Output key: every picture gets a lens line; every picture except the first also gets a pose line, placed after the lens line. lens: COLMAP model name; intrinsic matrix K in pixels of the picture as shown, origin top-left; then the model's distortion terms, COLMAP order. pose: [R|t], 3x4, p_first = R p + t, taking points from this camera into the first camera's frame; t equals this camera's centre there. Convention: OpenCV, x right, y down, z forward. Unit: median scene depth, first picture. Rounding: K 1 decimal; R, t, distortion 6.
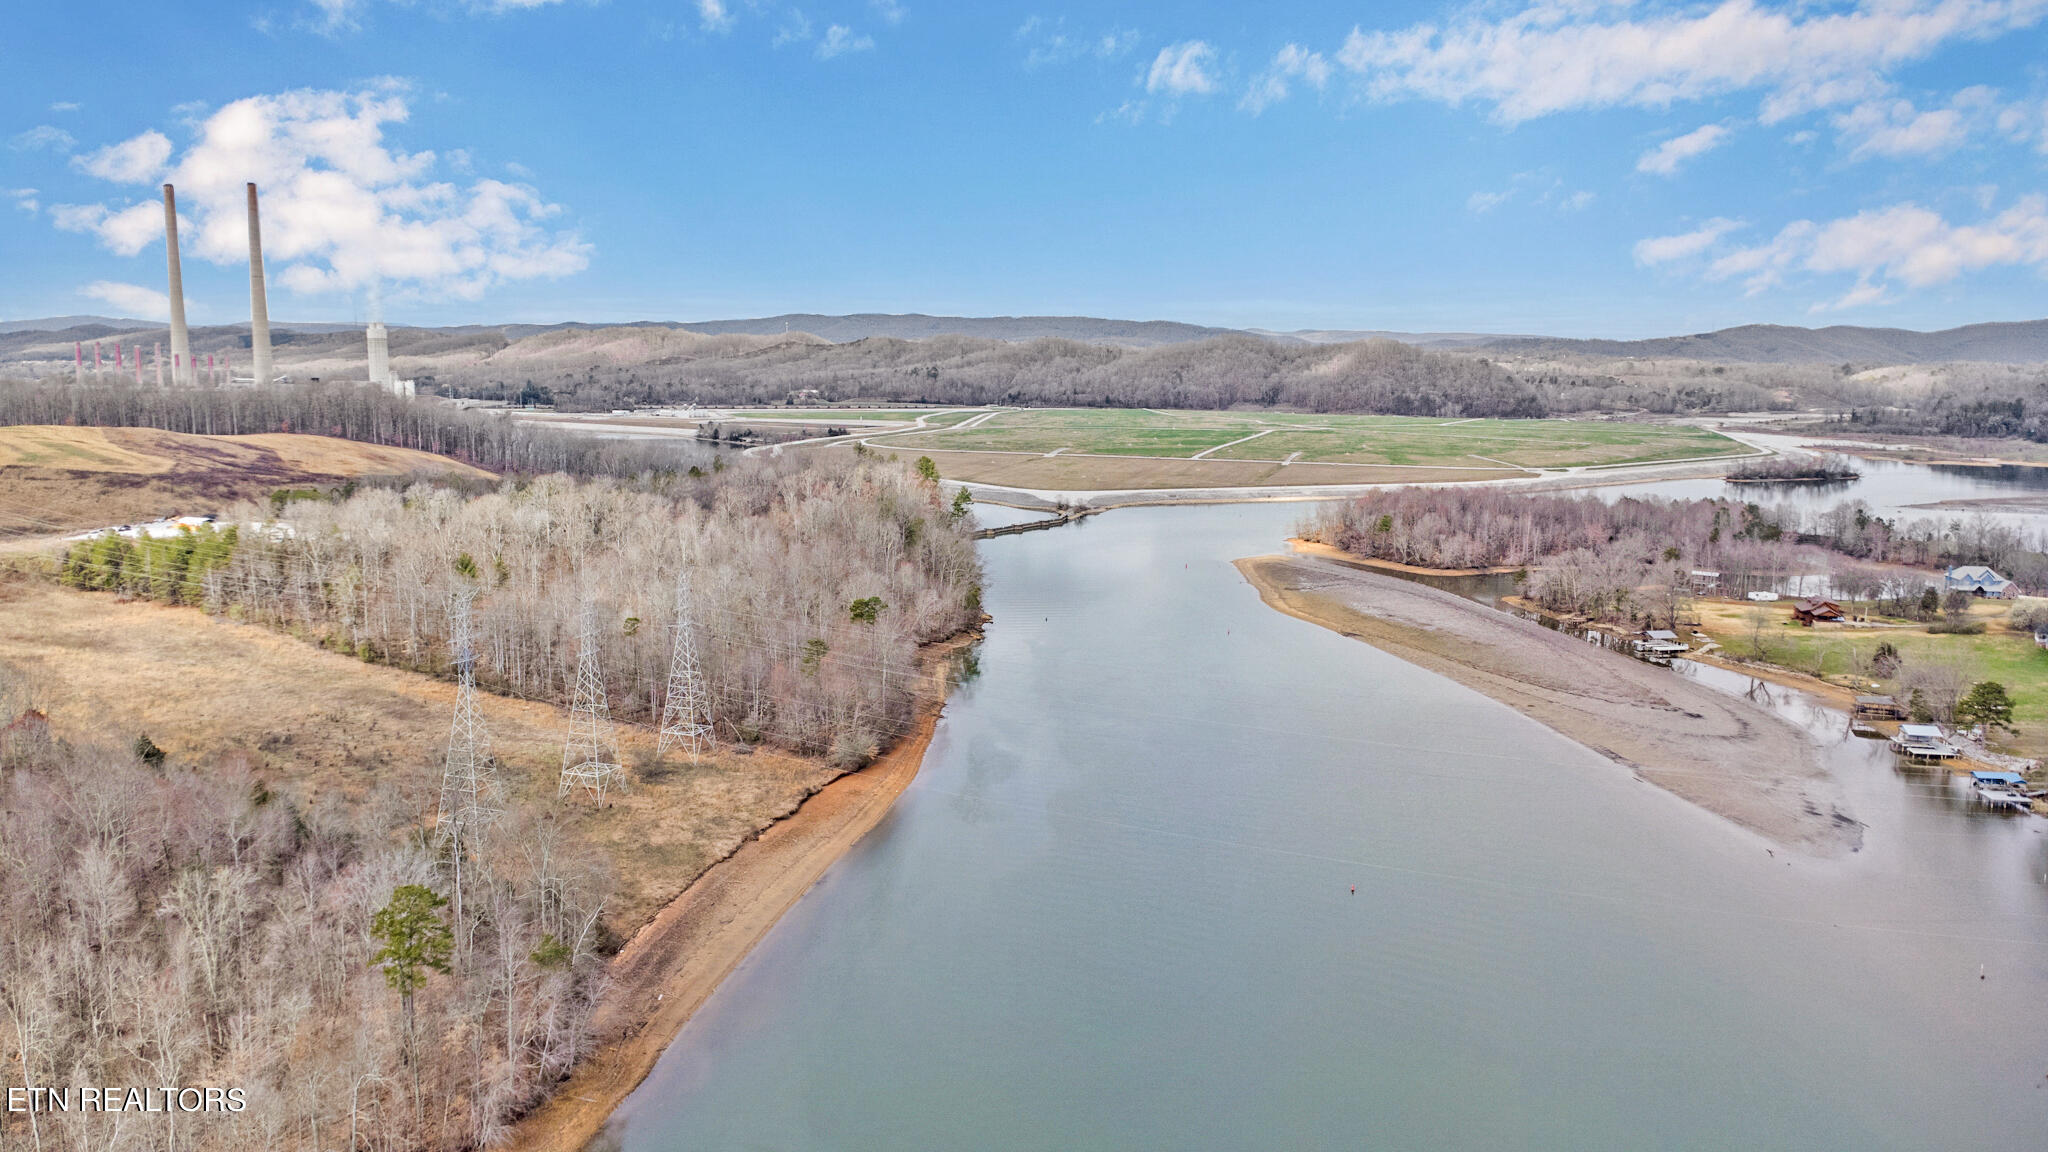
lens RADIAL K [[1477.4, 0, 943.4], [0, 1477.4, 614.2], [0, 0, 1]] dist [0.023894, -0.014544]
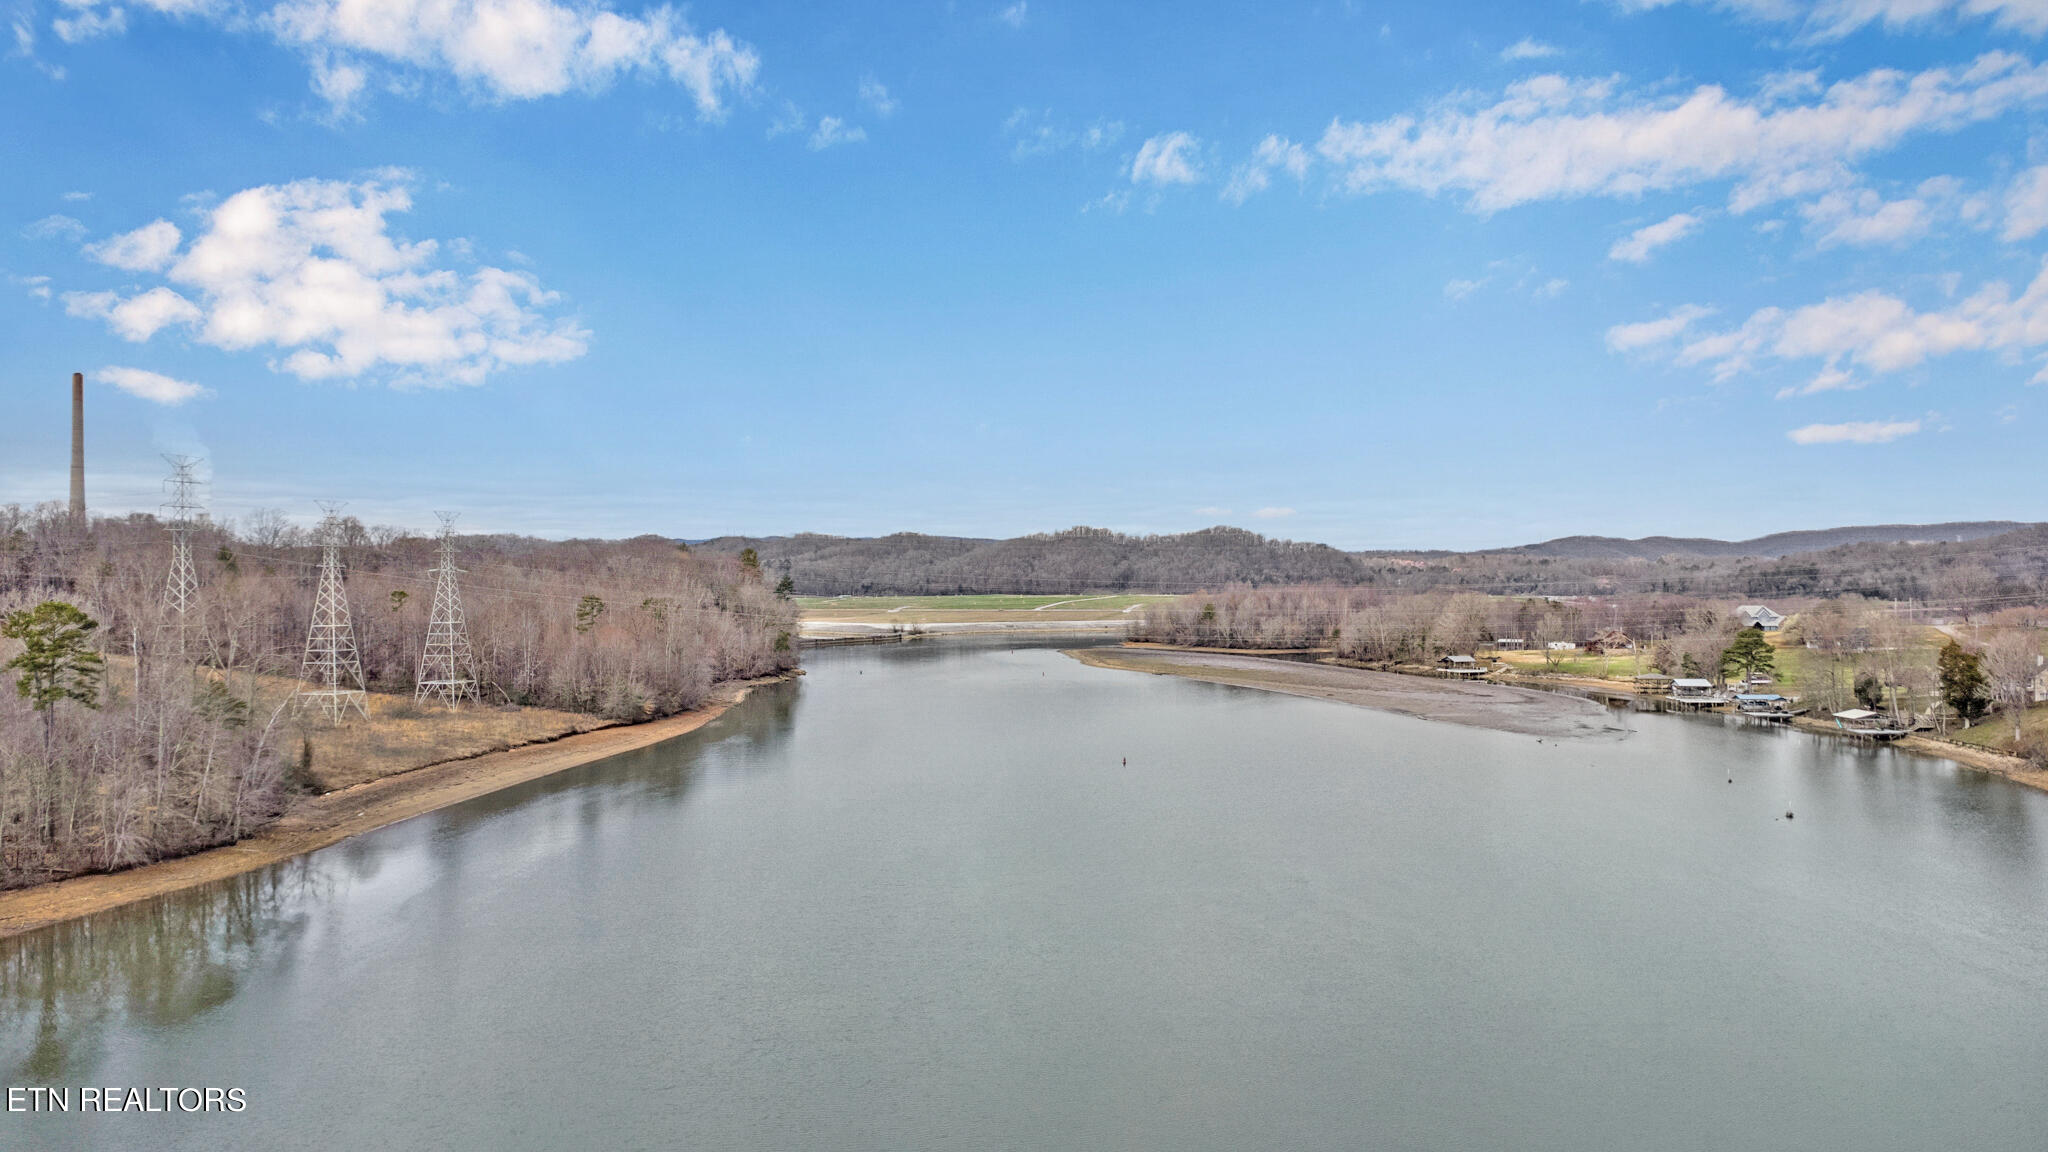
lens RADIAL K [[1477.4, 0, 1088.1], [0, 1477.4, 568.6], [0, 0, 1]] dist [0.023894, -0.014544]
pose [[0.999996, -0.000460, -0.002611, 0.109541], [0.000464, 0.999999, 0.001345, -0.086112], [0.002610, -0.001346, 0.999996, -0.024459]]
